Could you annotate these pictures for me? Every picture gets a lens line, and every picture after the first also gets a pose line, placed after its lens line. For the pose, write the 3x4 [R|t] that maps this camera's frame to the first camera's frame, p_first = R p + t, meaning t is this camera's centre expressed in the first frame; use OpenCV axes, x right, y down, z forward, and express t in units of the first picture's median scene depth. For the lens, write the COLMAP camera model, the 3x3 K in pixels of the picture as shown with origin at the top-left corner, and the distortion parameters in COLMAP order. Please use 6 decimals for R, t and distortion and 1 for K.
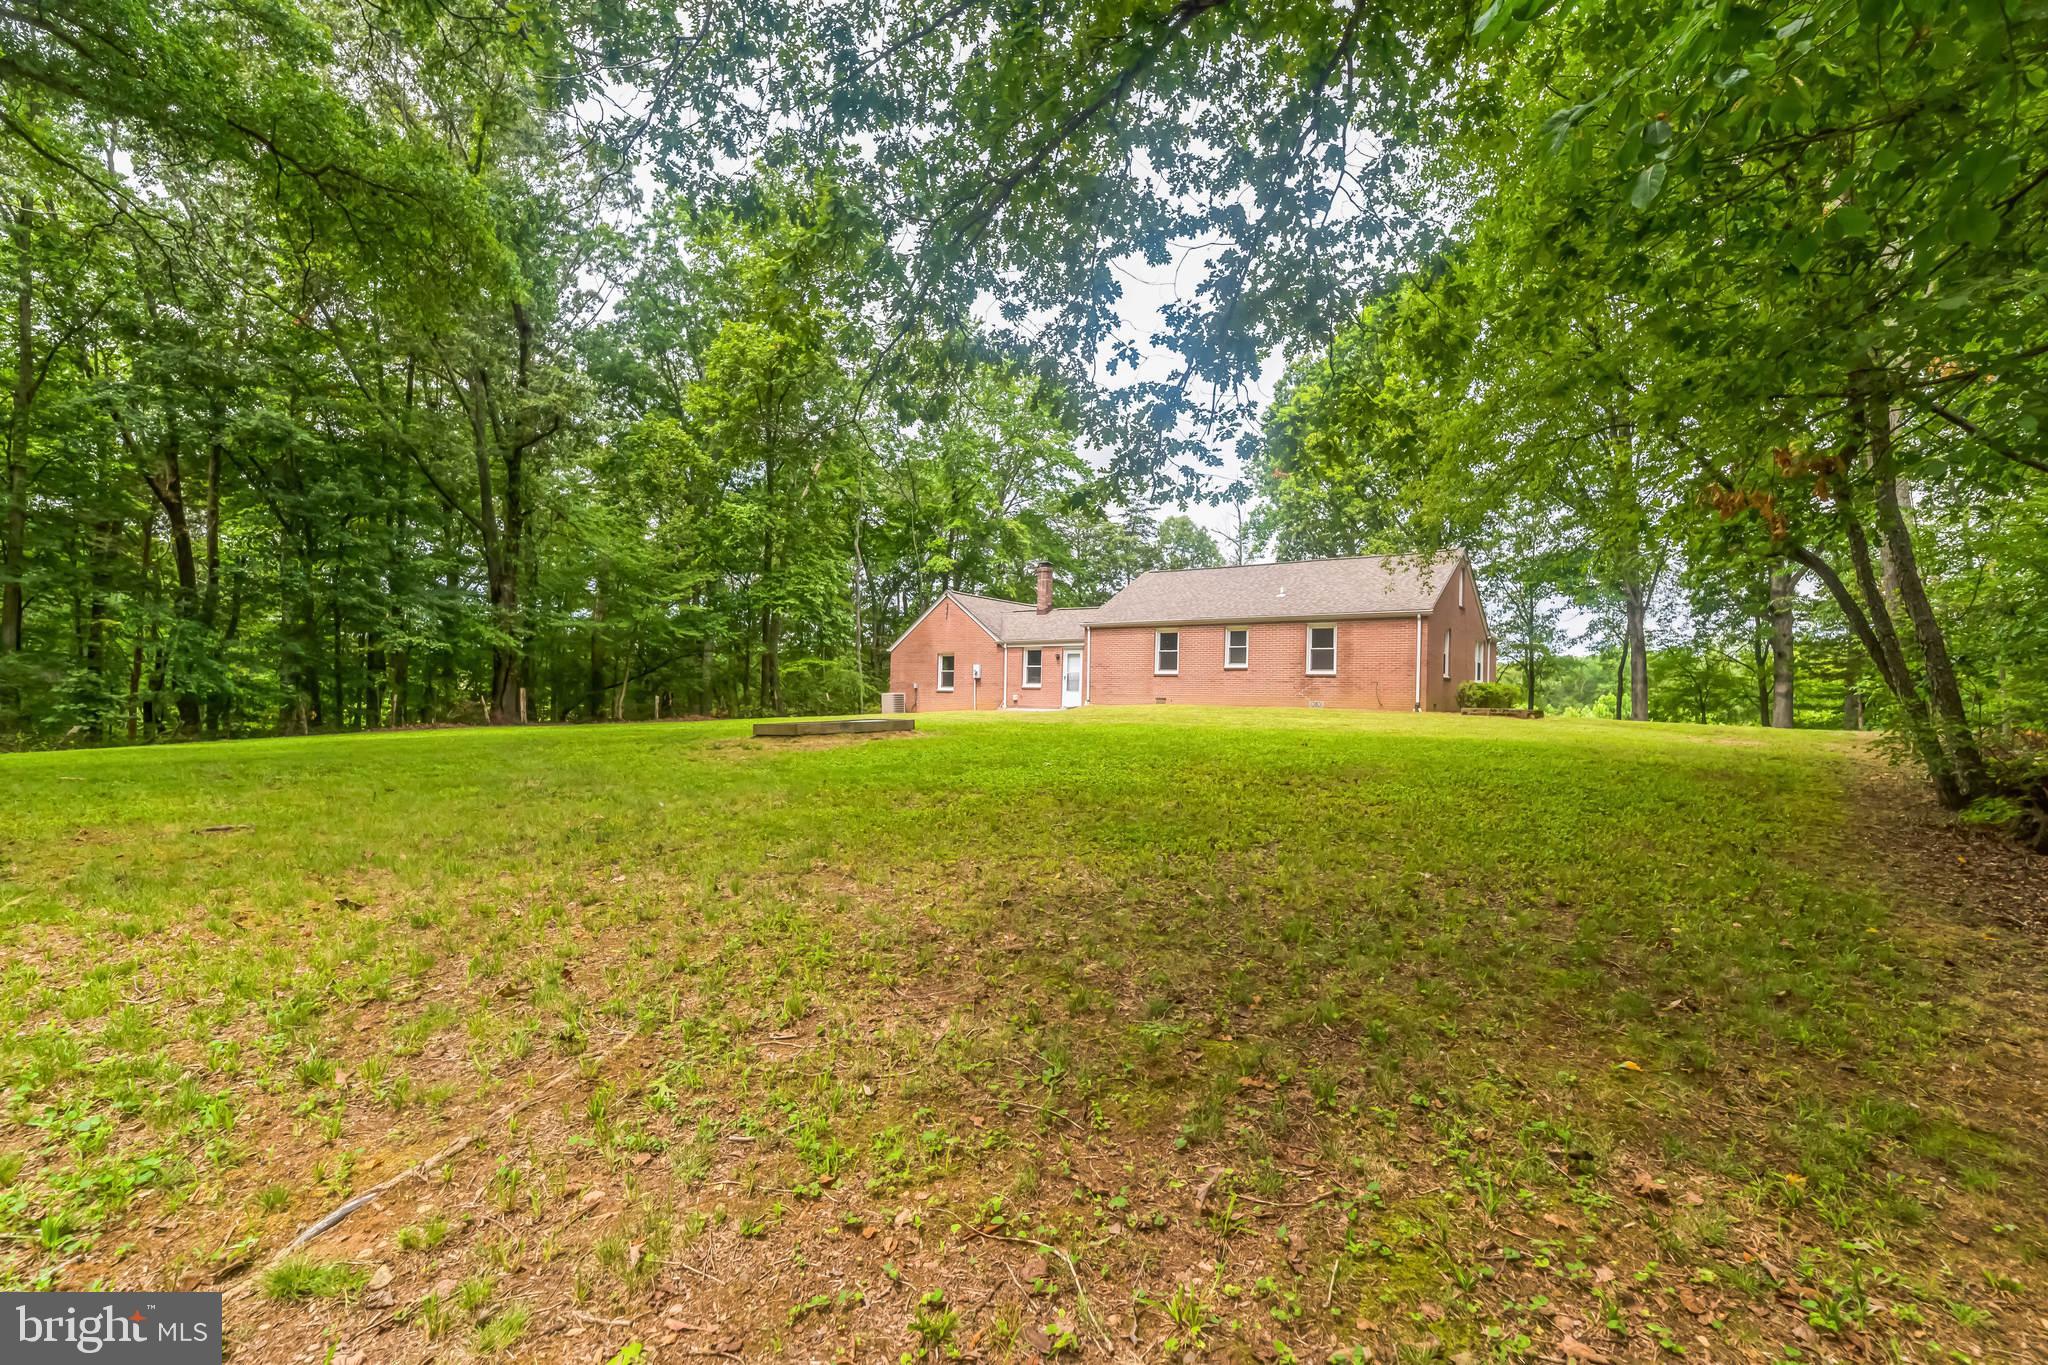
lens RADIAL K [[903.9, 0, 1026.9], [0, 903.9, 693.2], [0, 0, 1]] dist [0.009858, -0.000405]
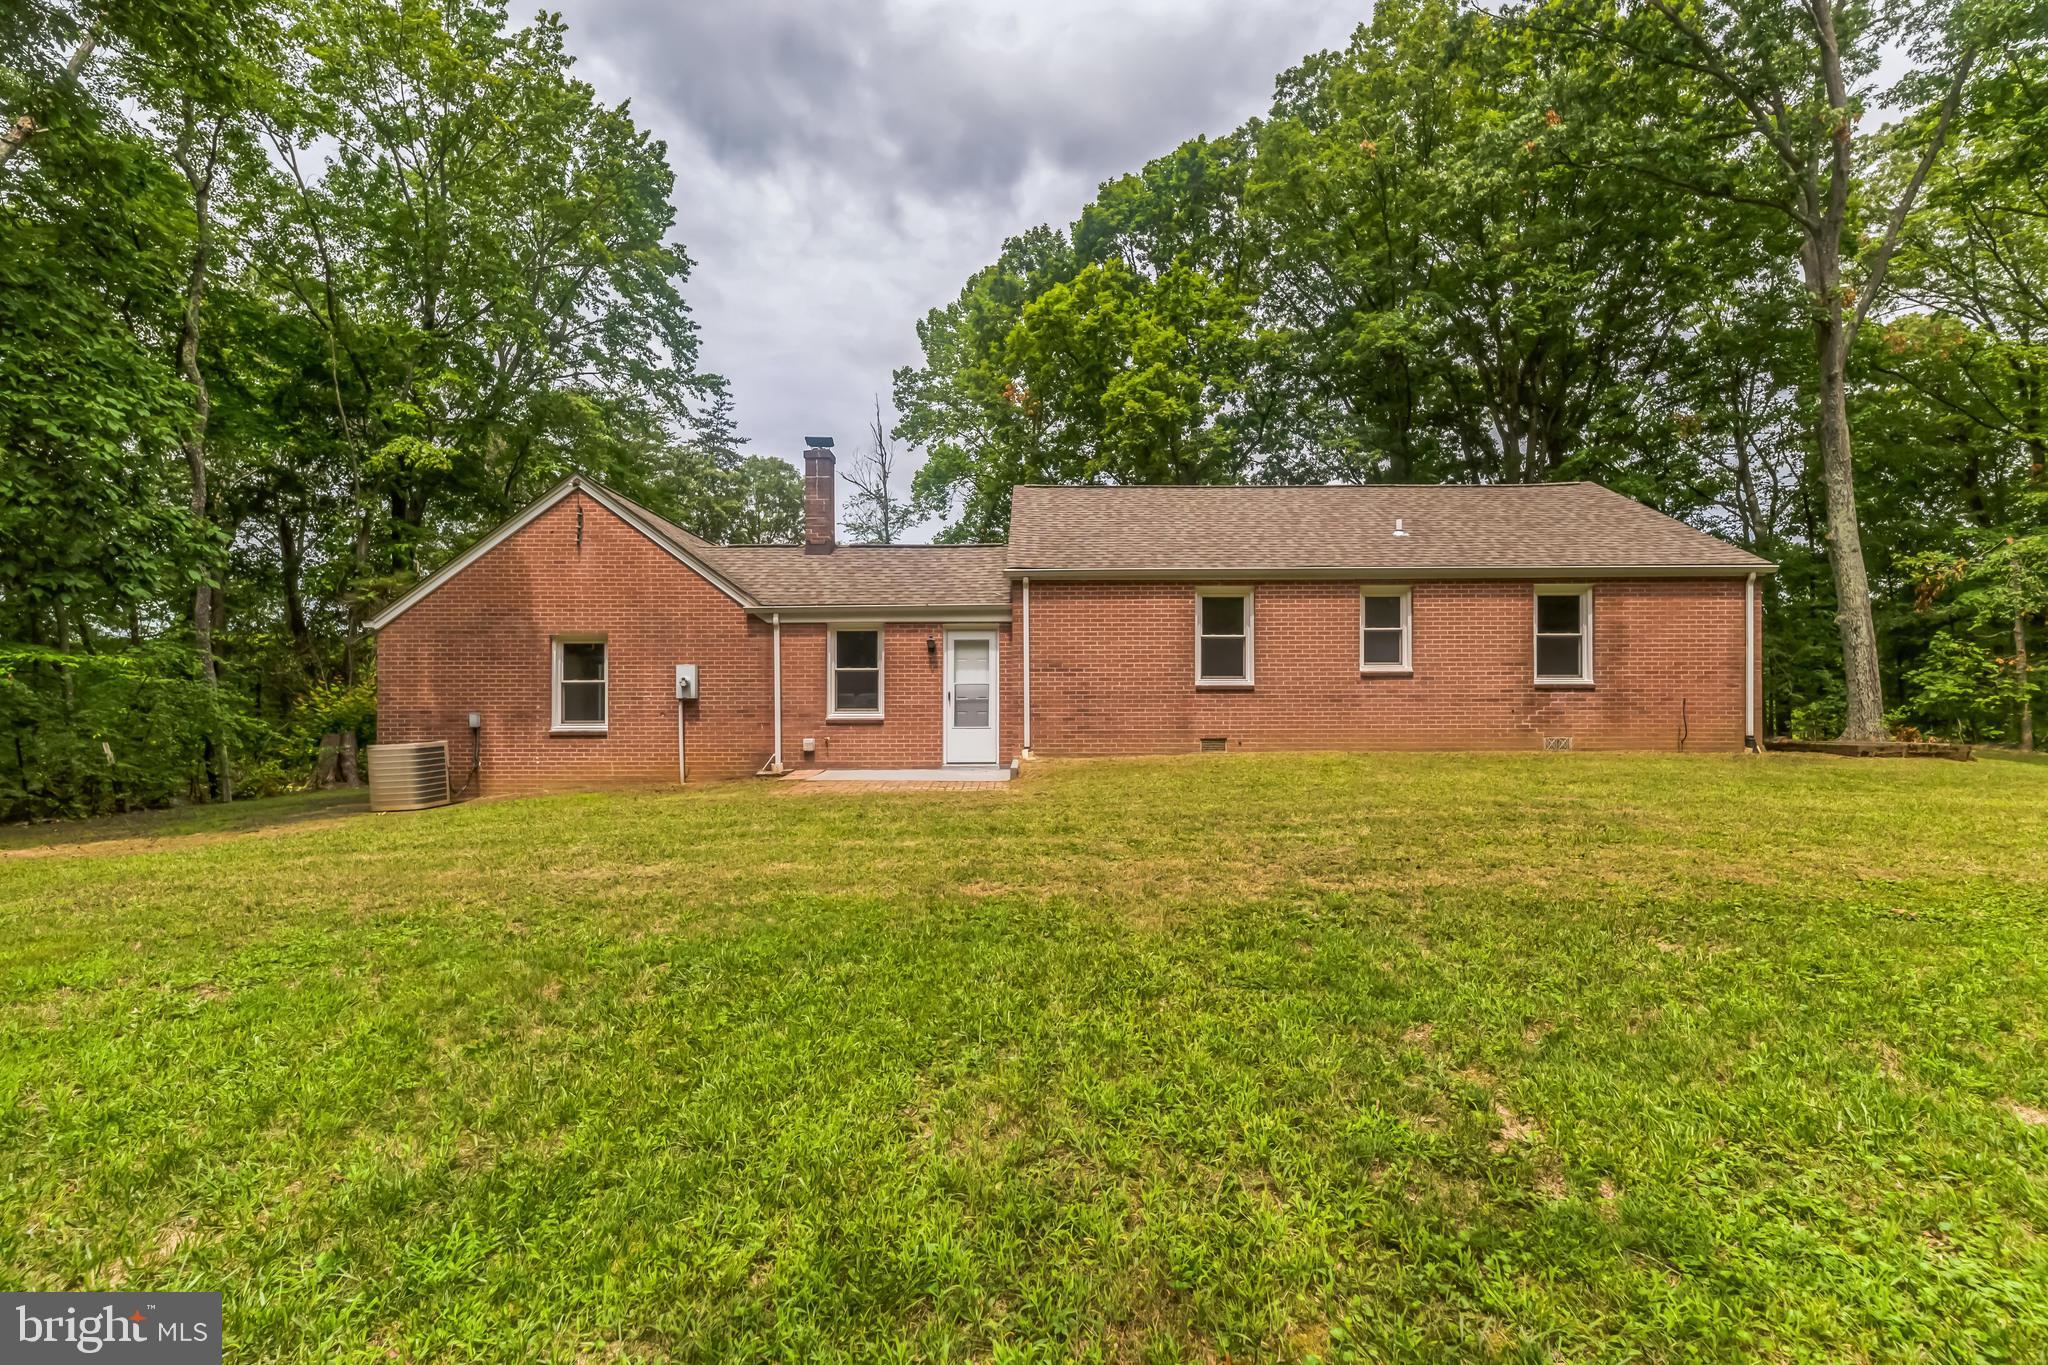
lens RADIAL K [[903.9, 0, 1026.9], [0, 903.9, 693.2], [0, 0, 1]] dist [0.009858, -0.000405]
pose [[0.800235, -0.022037, 0.599282, -0.187942], [0.018955, 0.999755, 0.011452, -0.022614], [-0.599387, 0.002195, 0.800456, 0.630549]]
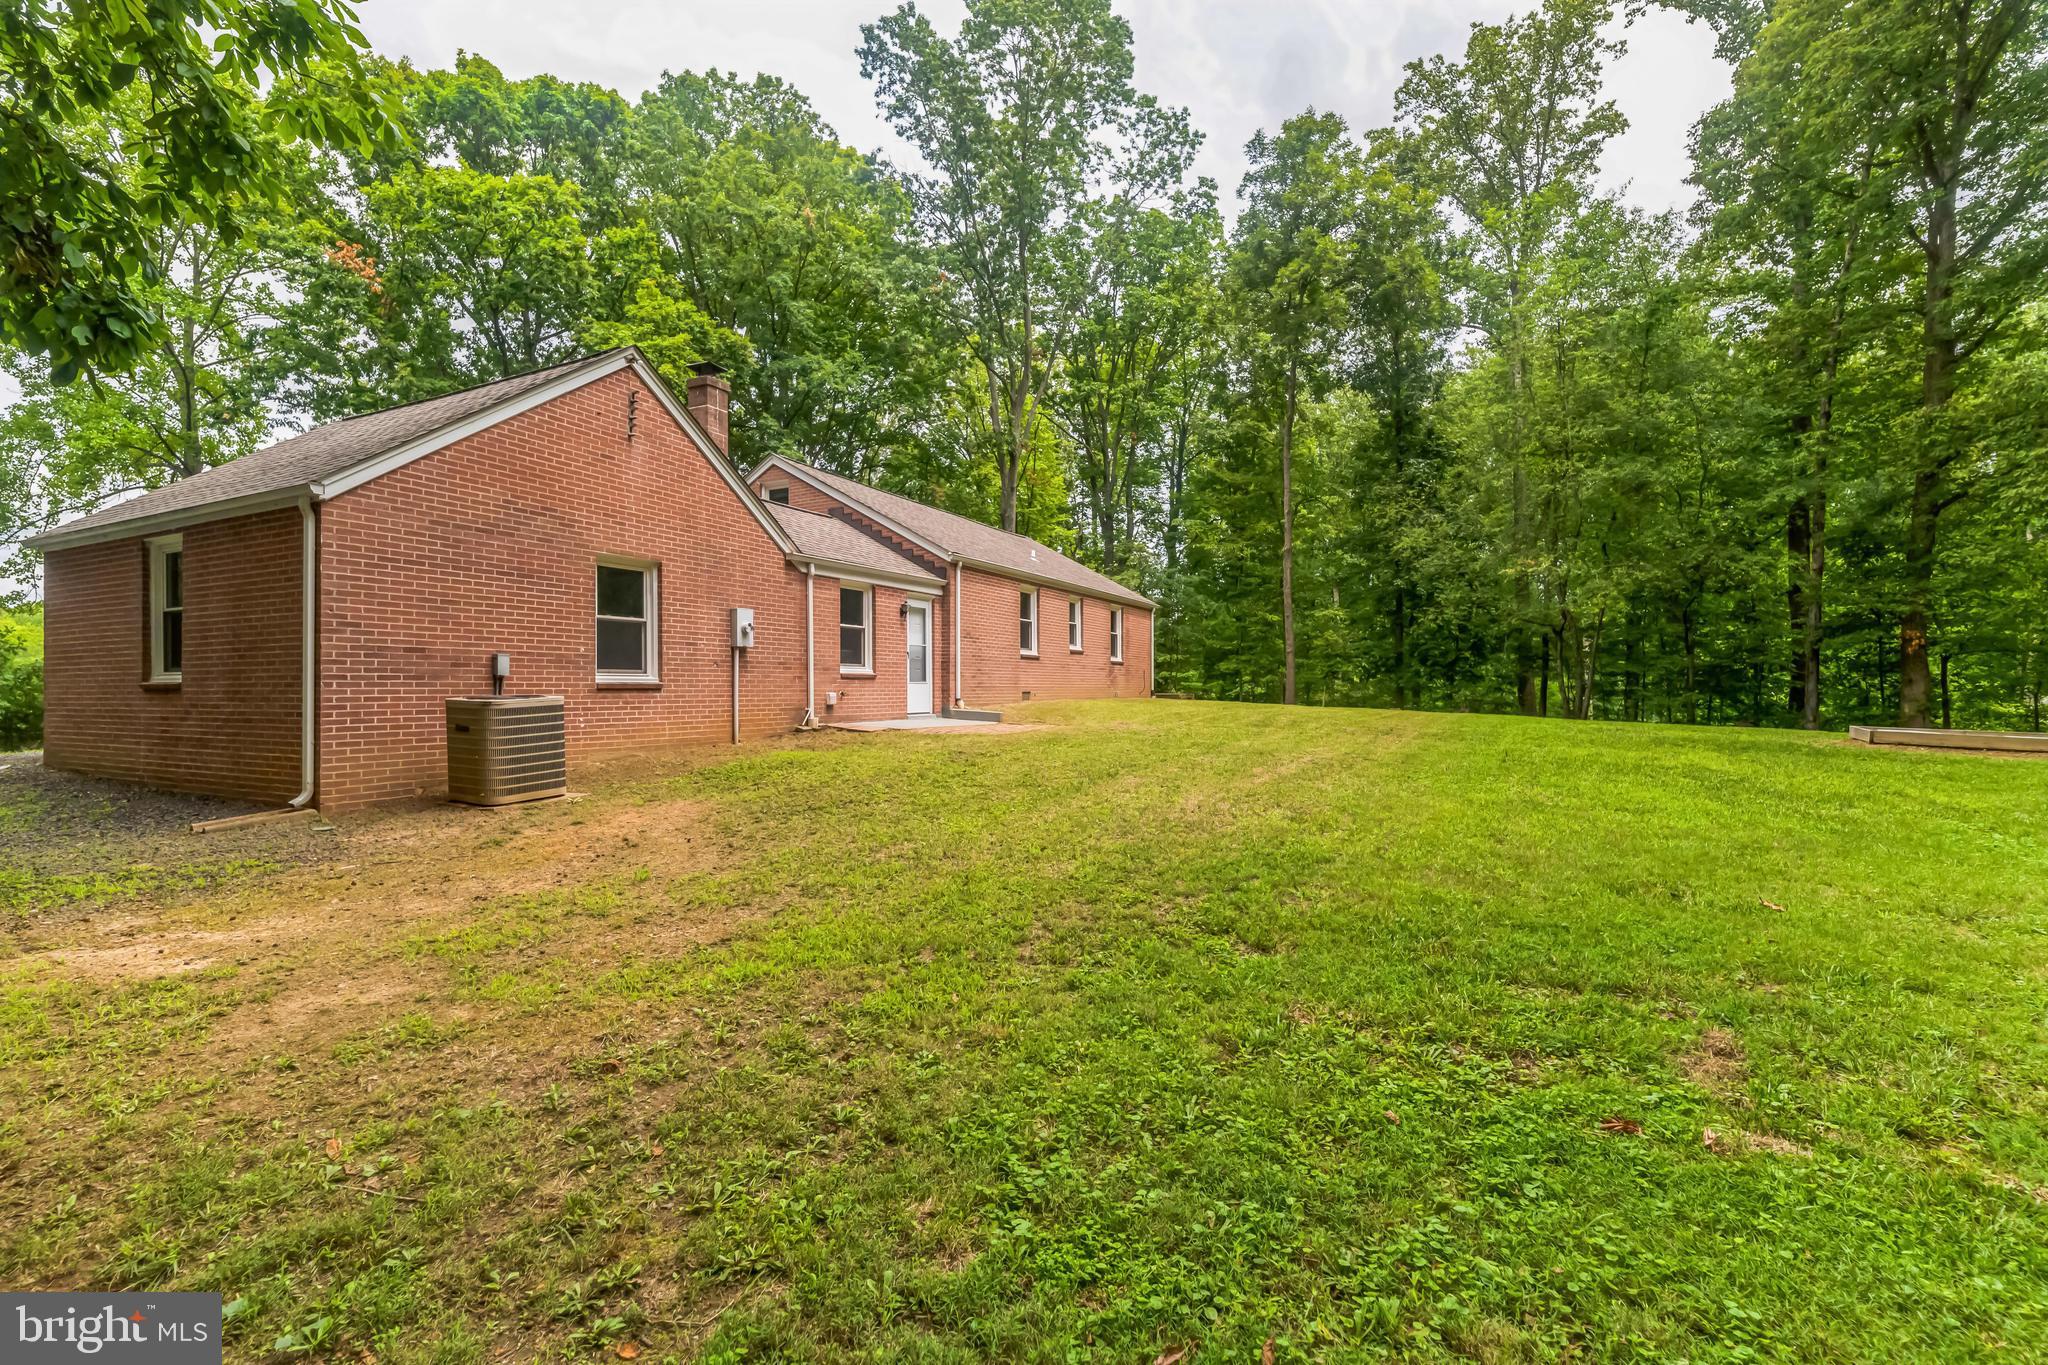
lens RADIAL K [[903.9, 0, 1026.9], [0, 903.9, 693.2], [0, 0, 1]] dist [0.009858, -0.000405]
pose [[-0.172216, -0.017651, 0.984901, -0.454834], [0.003493, 0.999822, 0.018529, -0.005282], [-0.985053, 0.006632, -0.172123, 1.020913]]
